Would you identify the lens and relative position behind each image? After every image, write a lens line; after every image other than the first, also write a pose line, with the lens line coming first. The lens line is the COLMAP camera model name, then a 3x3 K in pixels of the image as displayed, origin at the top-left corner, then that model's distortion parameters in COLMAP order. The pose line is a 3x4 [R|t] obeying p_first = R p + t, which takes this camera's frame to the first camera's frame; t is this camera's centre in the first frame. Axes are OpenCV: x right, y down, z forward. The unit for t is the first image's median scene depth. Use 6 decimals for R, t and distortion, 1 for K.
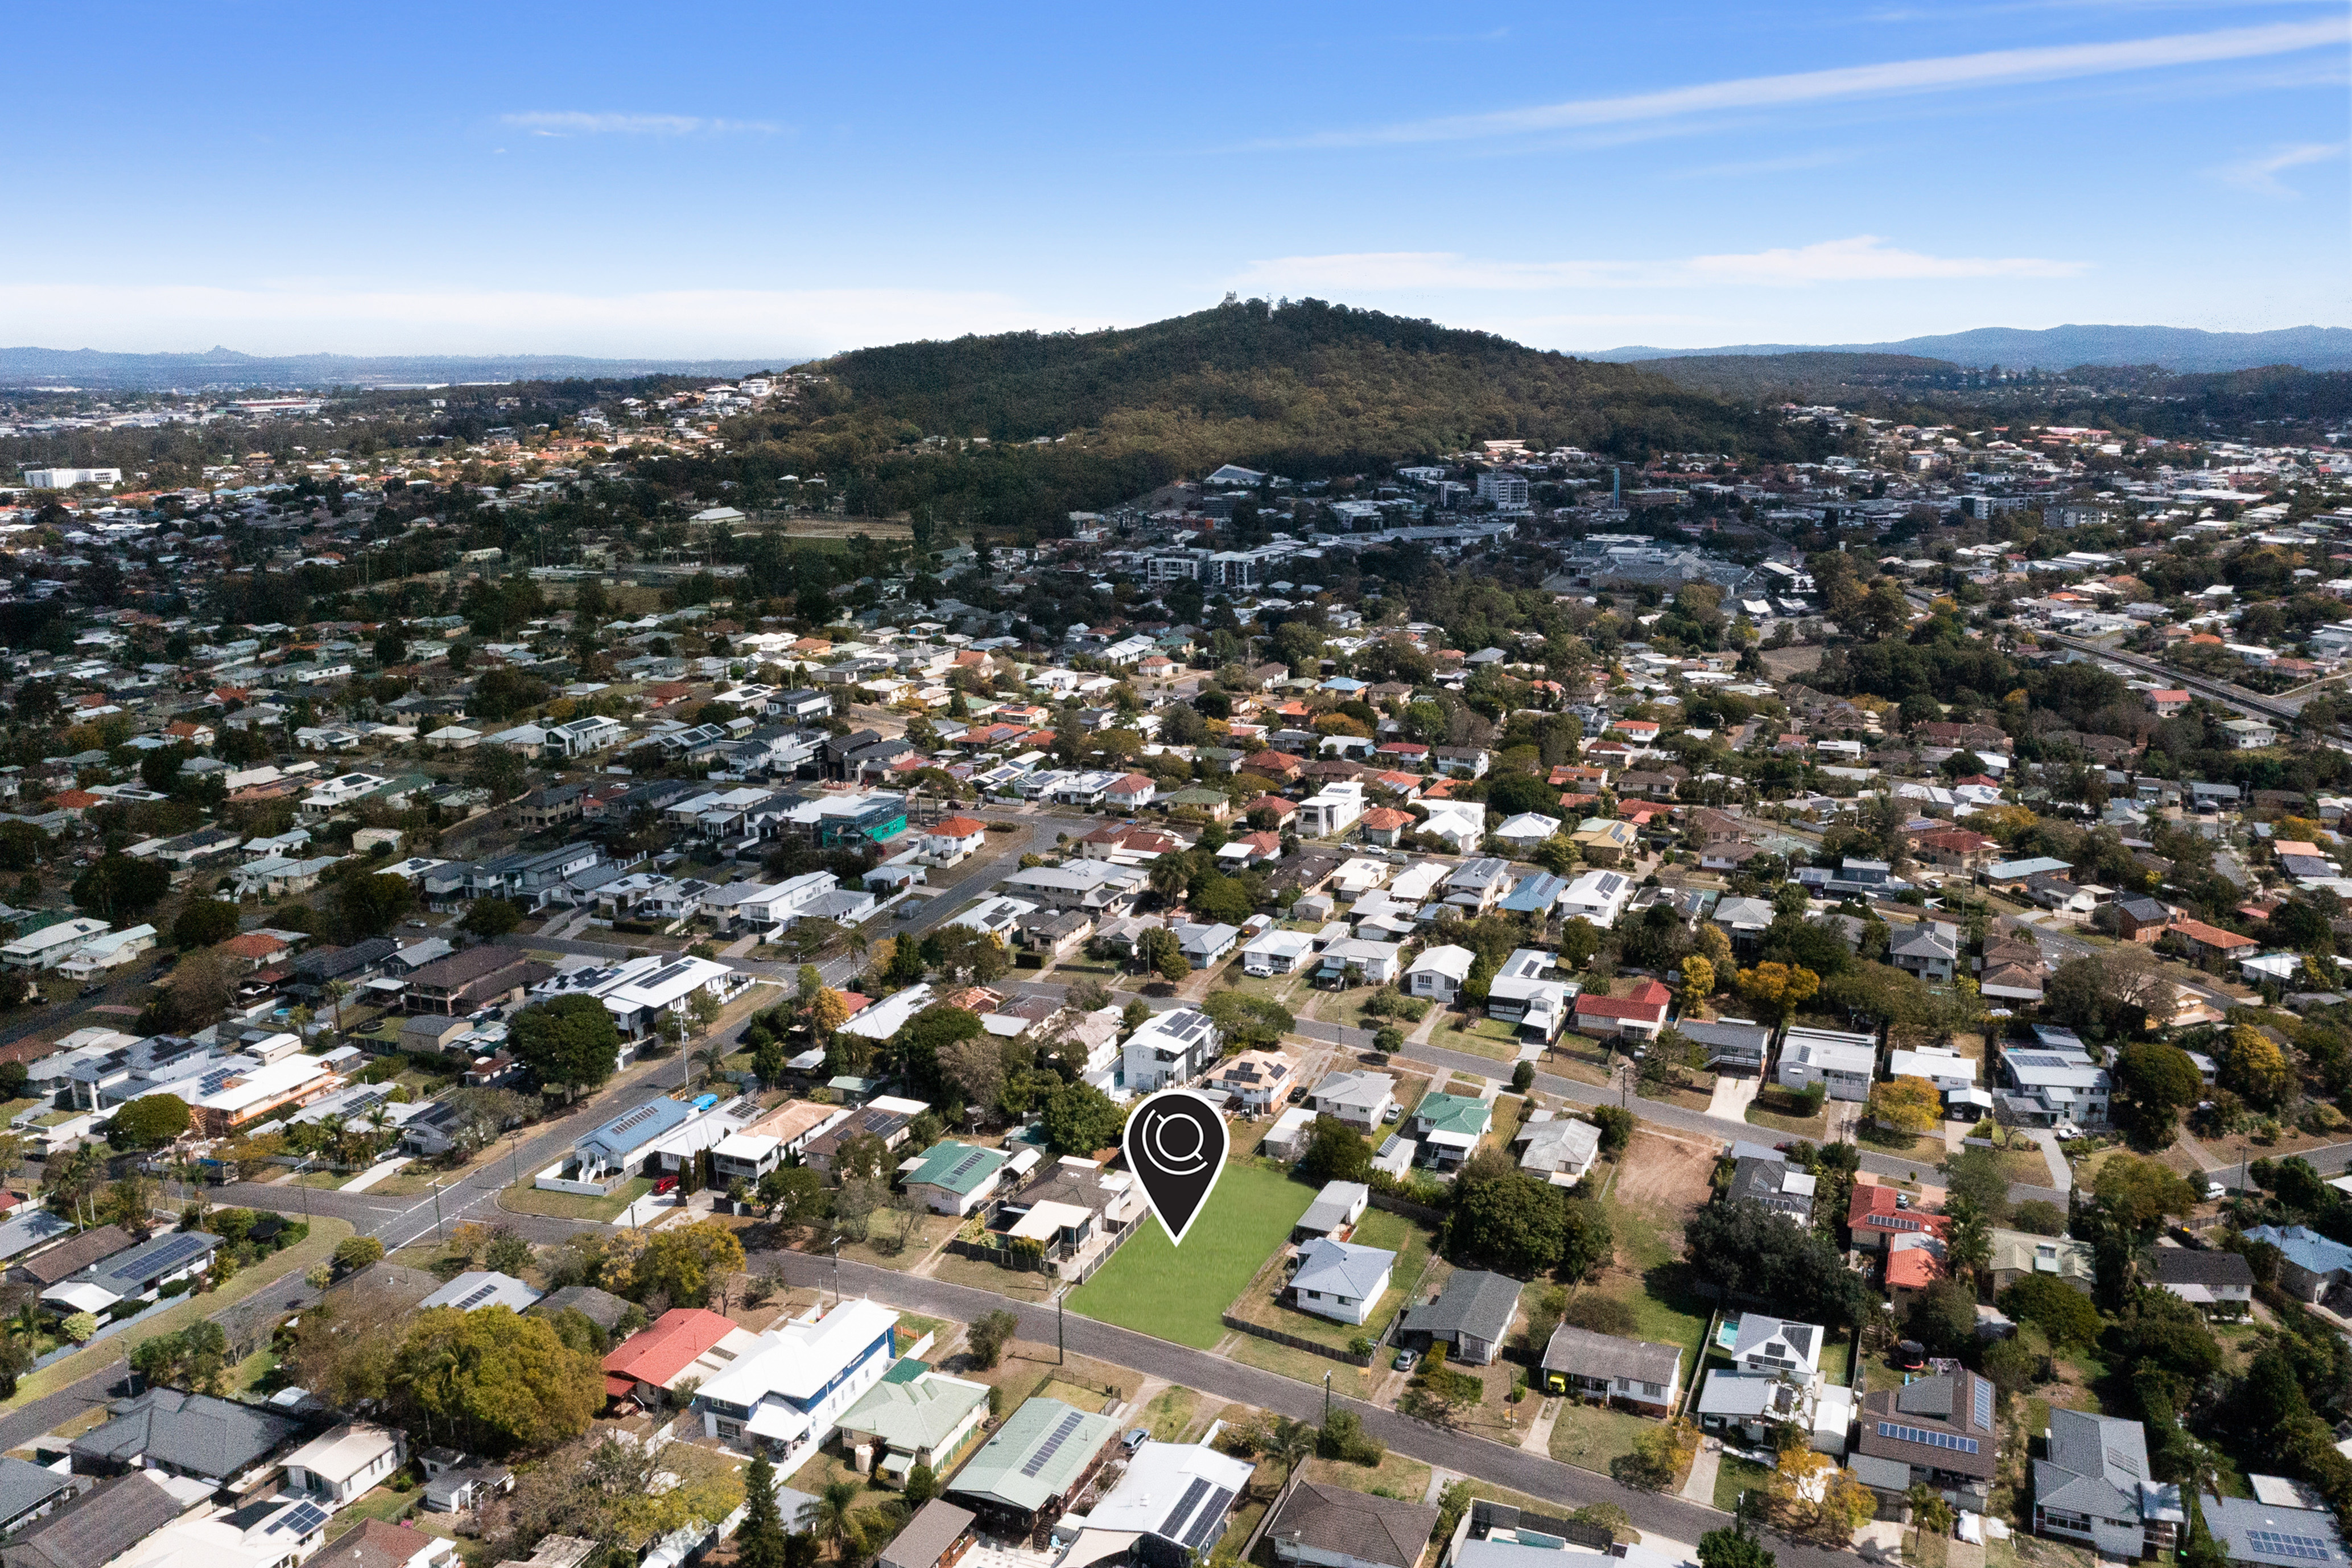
lens RADIAL K [[1866.8, 0, 1176.0], [0, 1866.8, 784.0], [0, 0, 1]] dist [-0.002895, -0.000584]
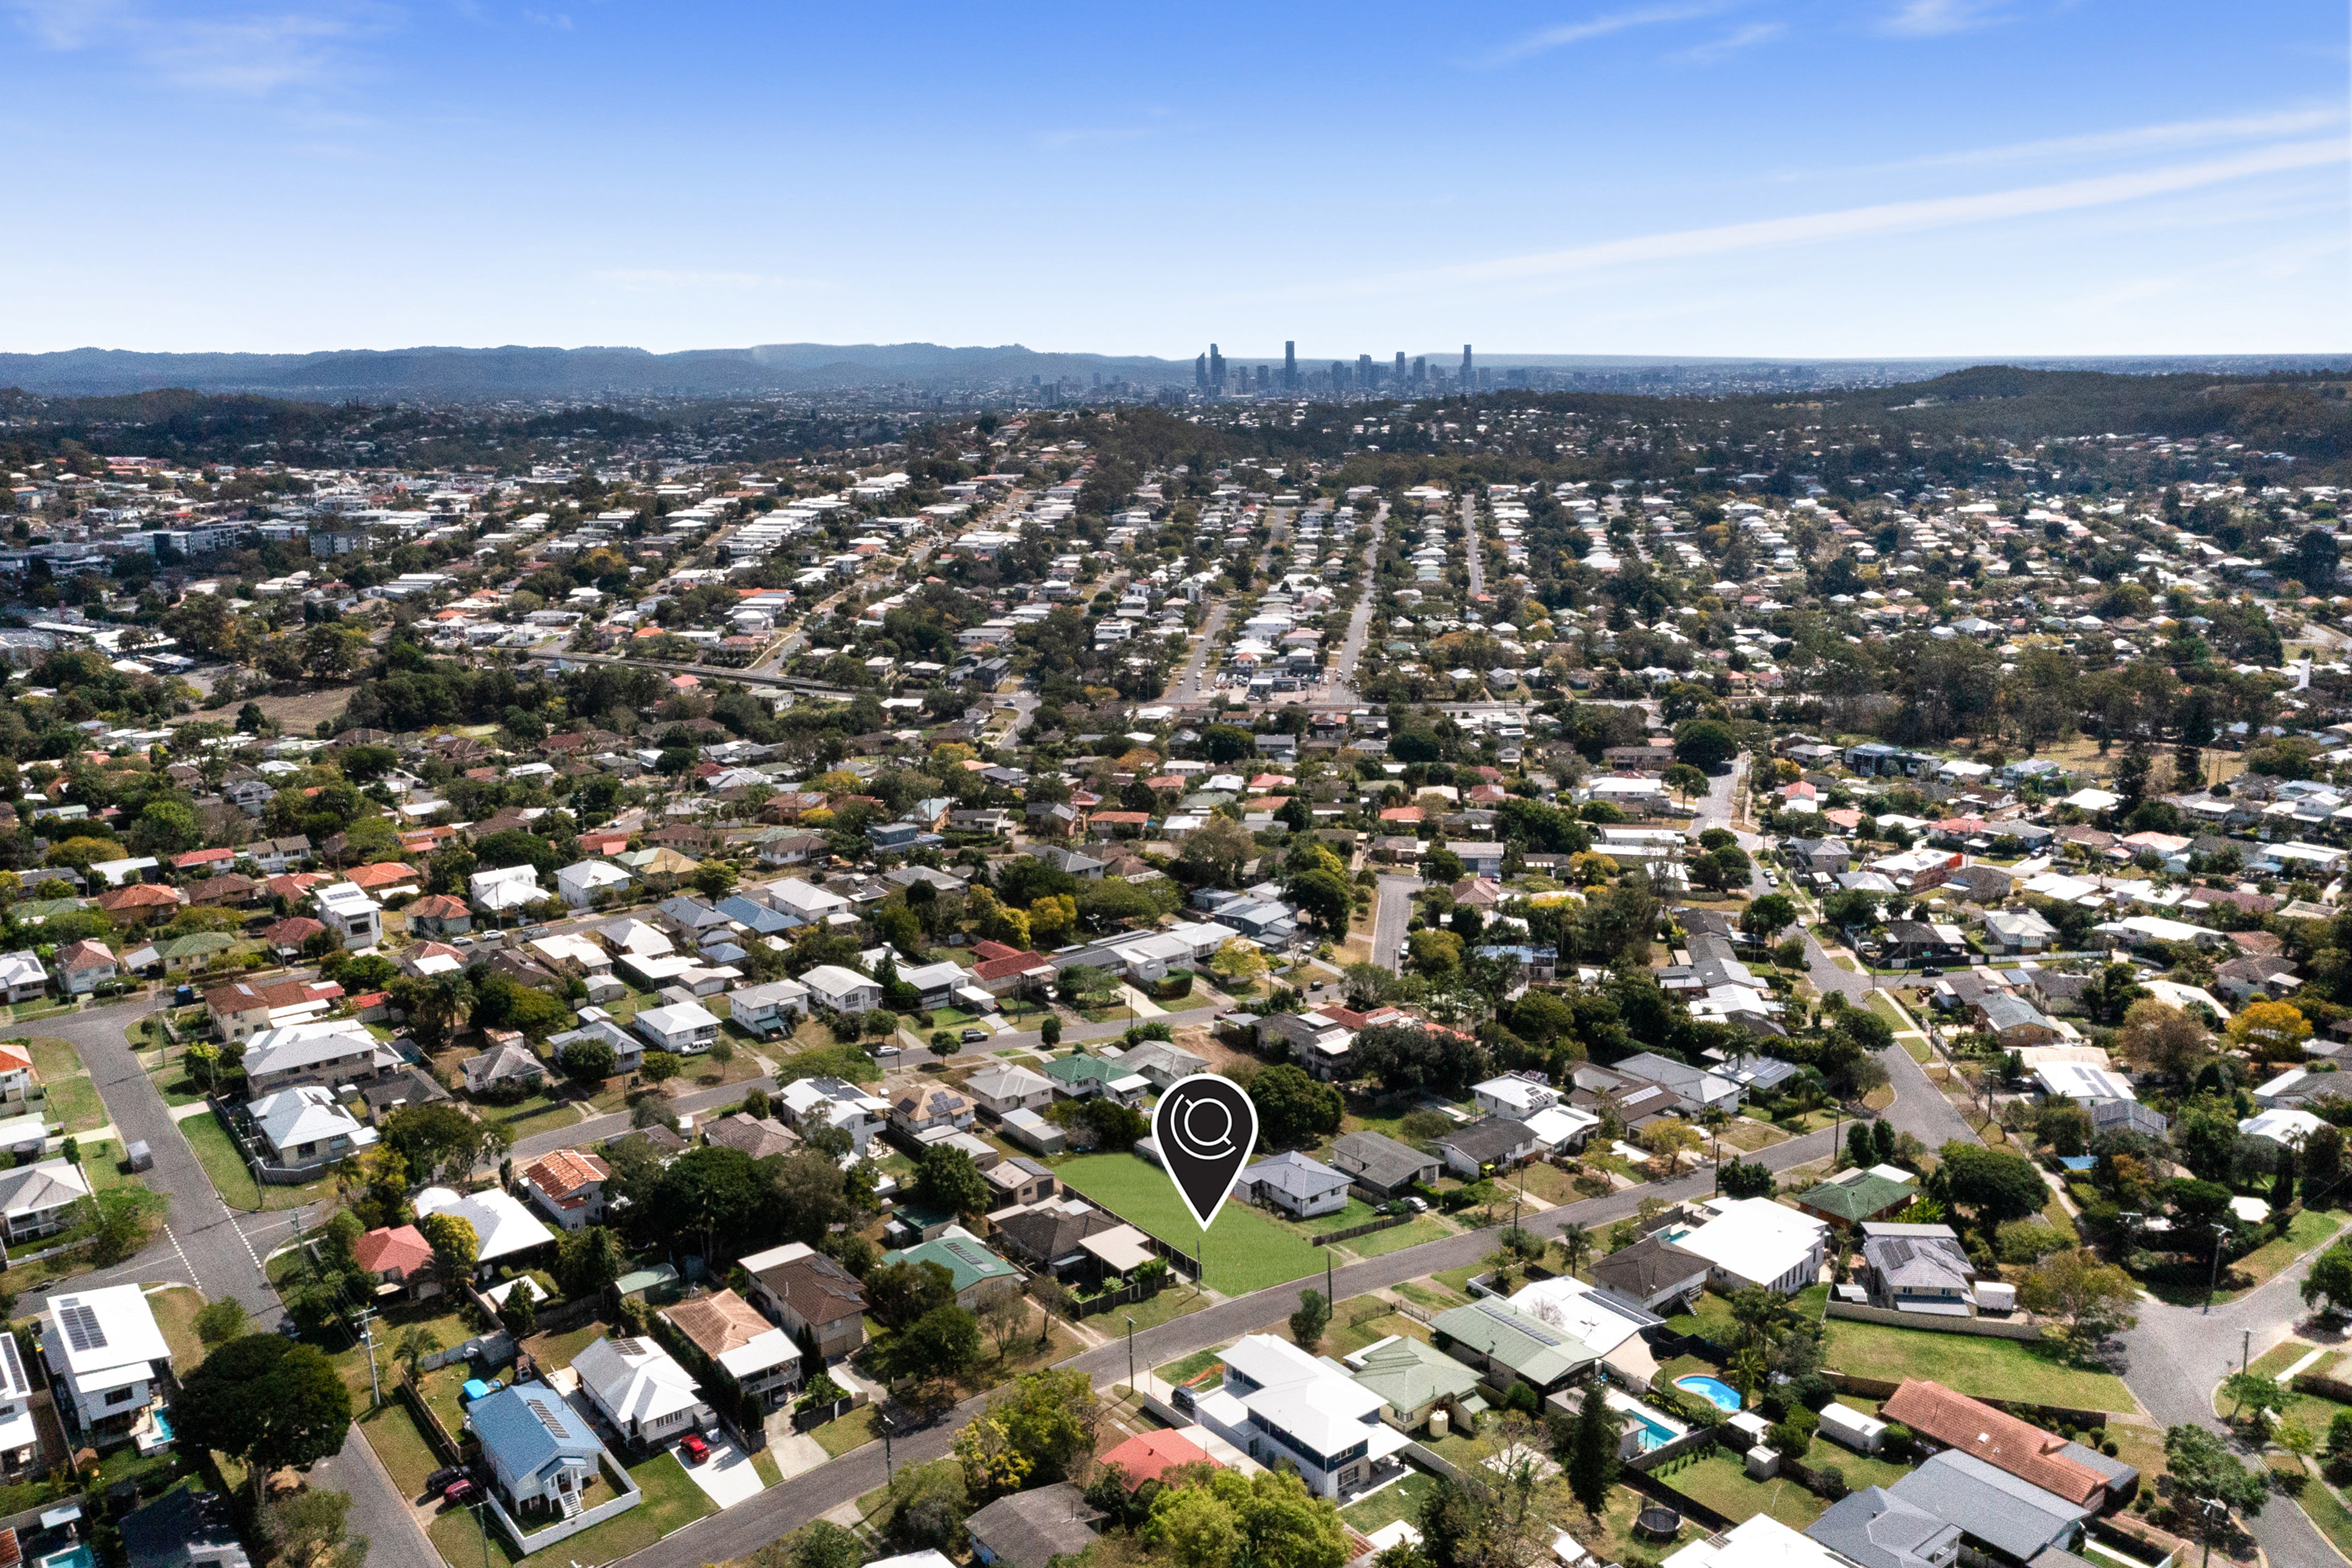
lens RADIAL K [[1866.8, 0, 1176.0], [0, 1866.8, 784.0], [0, 0, 1]] dist [-0.002895, -0.000584]
pose [[0.498814, -0.188893, 0.845874, -0.719873], [0.208619, 0.973435, 0.094356, -0.078306], [-0.841227, 0.129399, 0.524970, 0.364178]]
